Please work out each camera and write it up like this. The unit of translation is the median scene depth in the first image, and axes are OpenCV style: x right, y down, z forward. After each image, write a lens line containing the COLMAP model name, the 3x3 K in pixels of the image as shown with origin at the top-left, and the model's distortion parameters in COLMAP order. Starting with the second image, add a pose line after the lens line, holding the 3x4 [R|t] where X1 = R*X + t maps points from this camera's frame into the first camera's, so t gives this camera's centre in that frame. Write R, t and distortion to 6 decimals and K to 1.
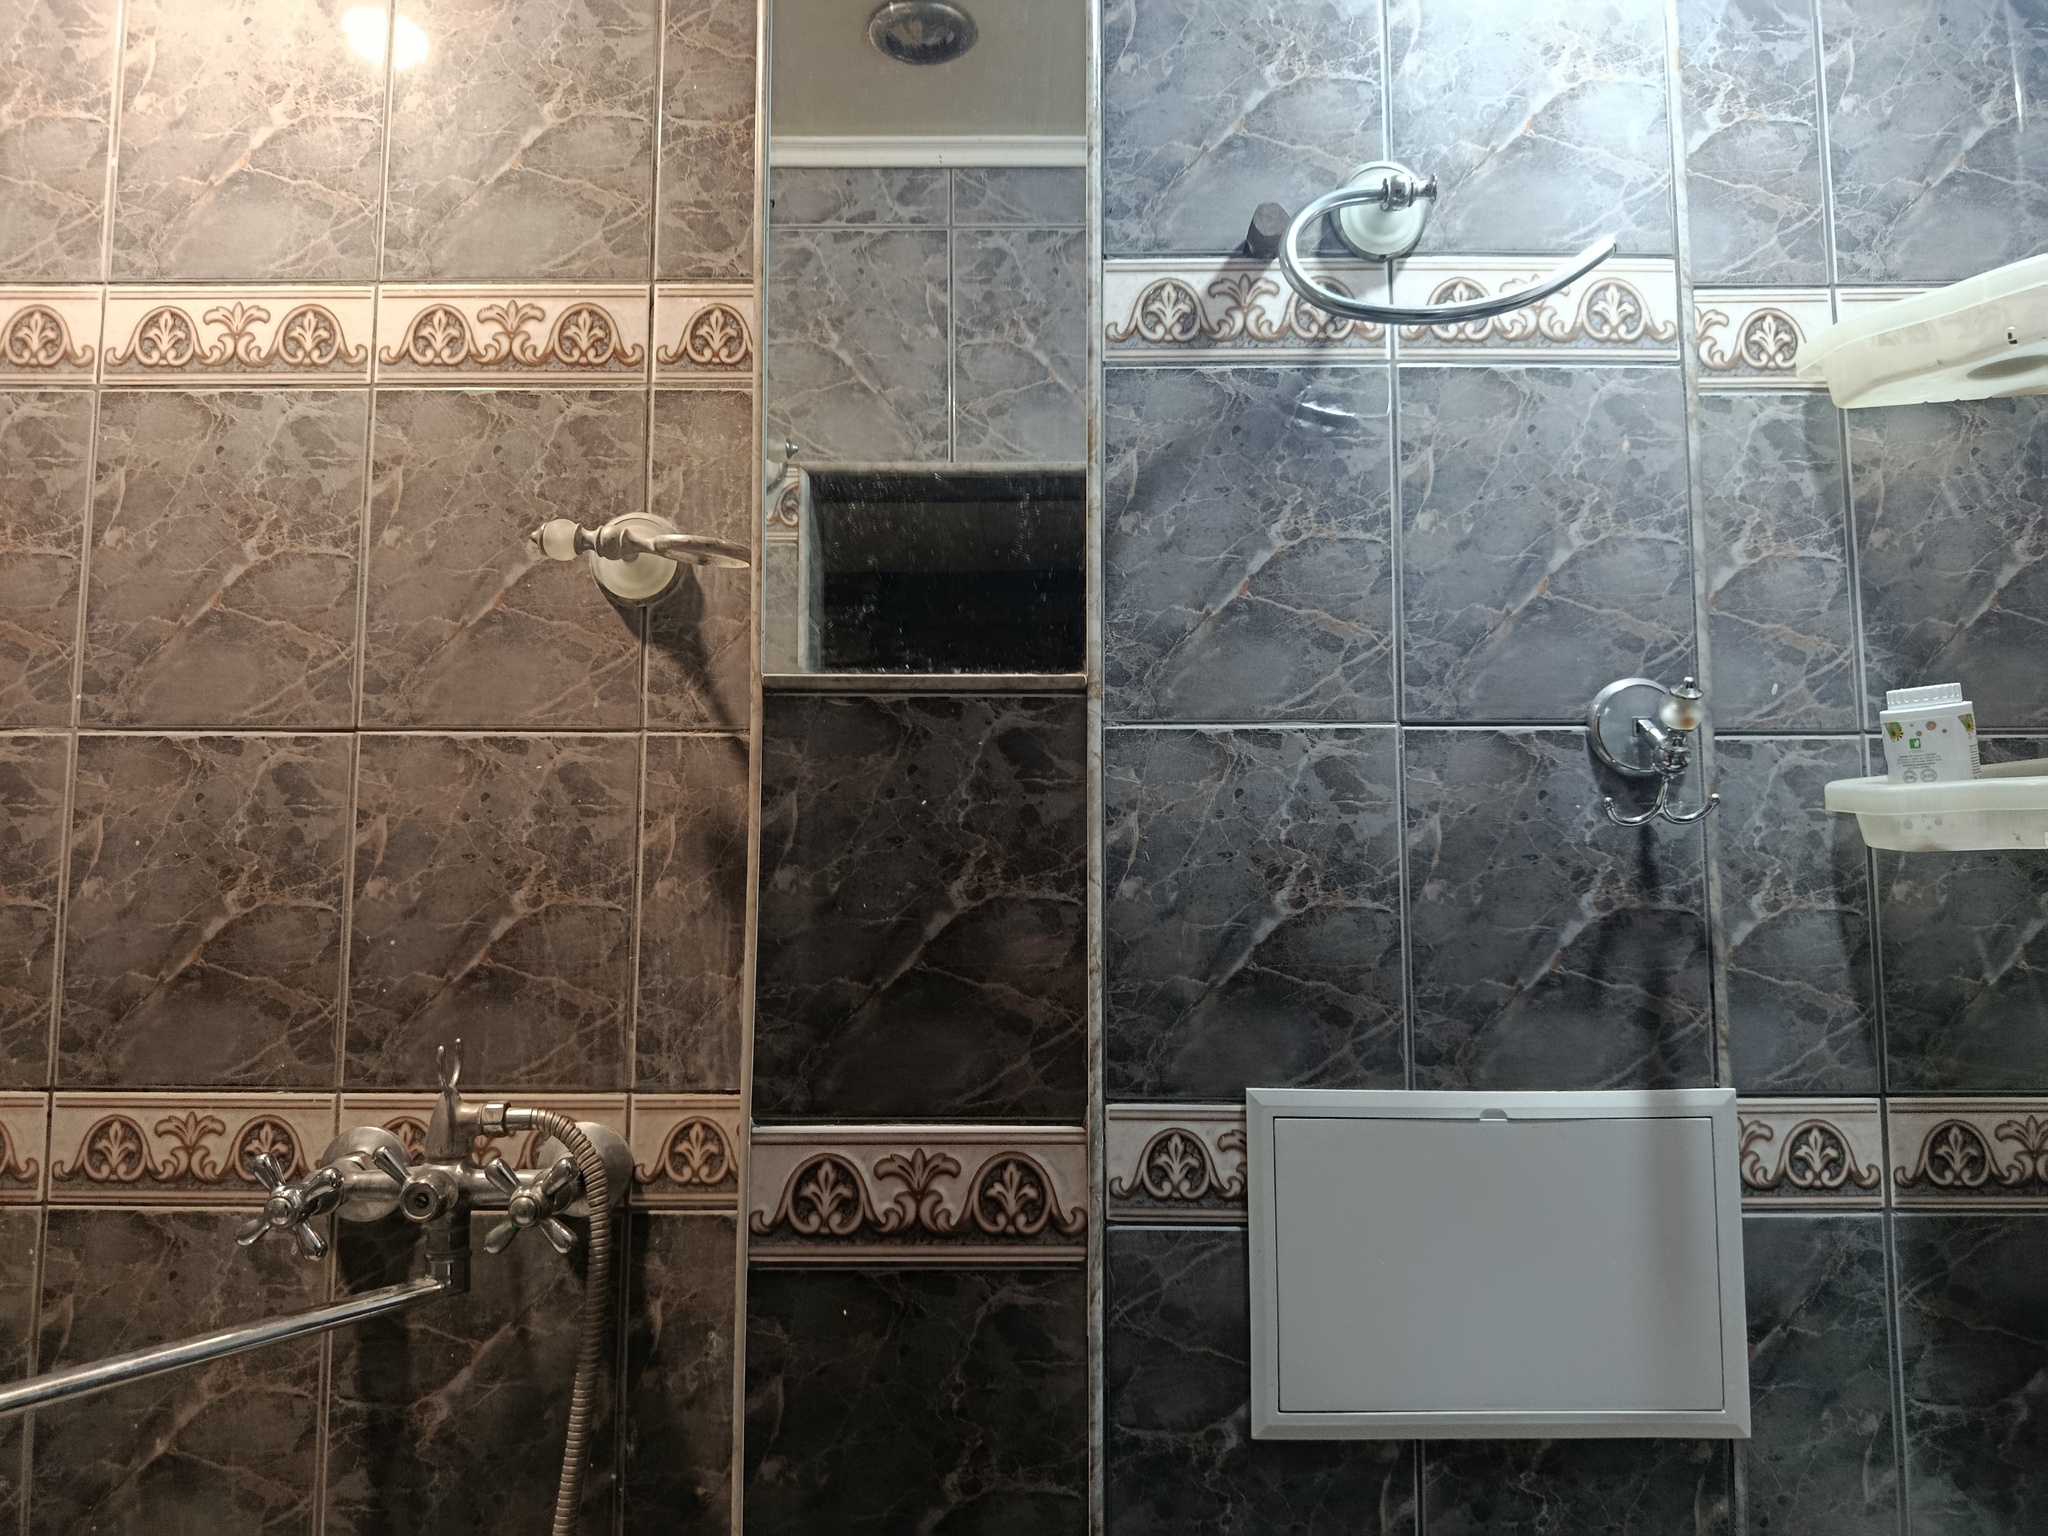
lens RADIAL K [[1420.0, 0, 1023.8], [0, 1420.0, 787.8], [0, 0, 1]] dist [0.024913, -0.039923]
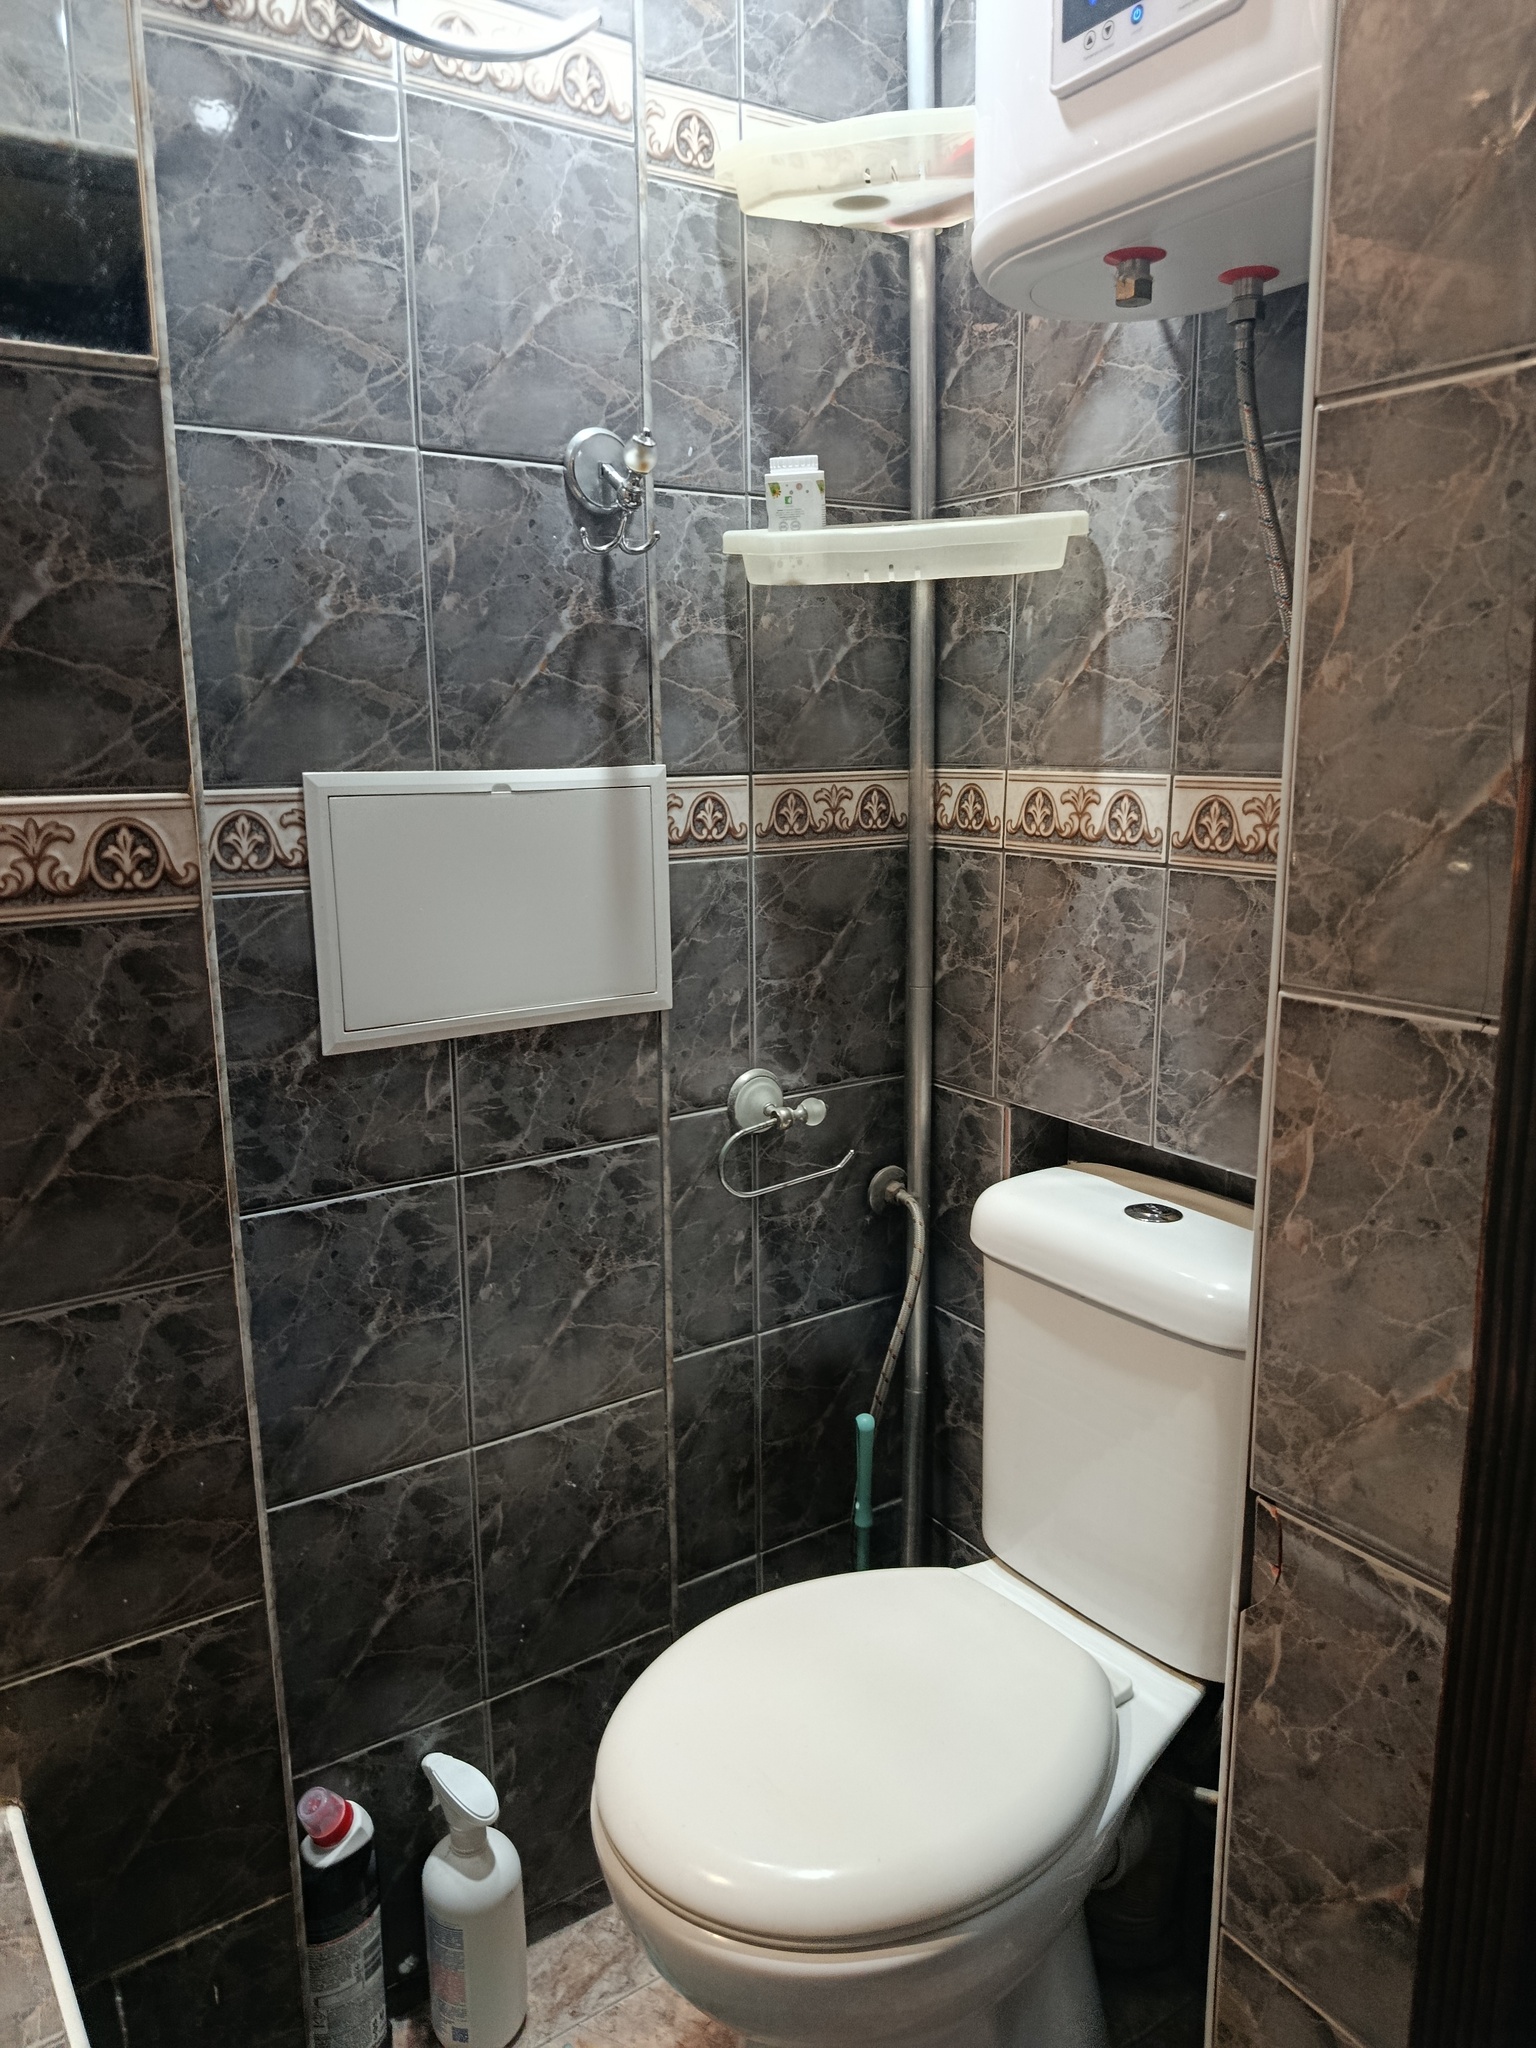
lens RADIAL K [[1420.0, 0, 730.2], [0, 1420.0, 1007.5], [0, 0, 1]] dist [0.024913, -0.039923]
pose [[0.828571, -0.115470, 0.547847, -0.203171], [-0.042137, 0.962866, 0.266672, 0.070395], [-0.558296, -0.244042, 0.792937, -0.147637]]
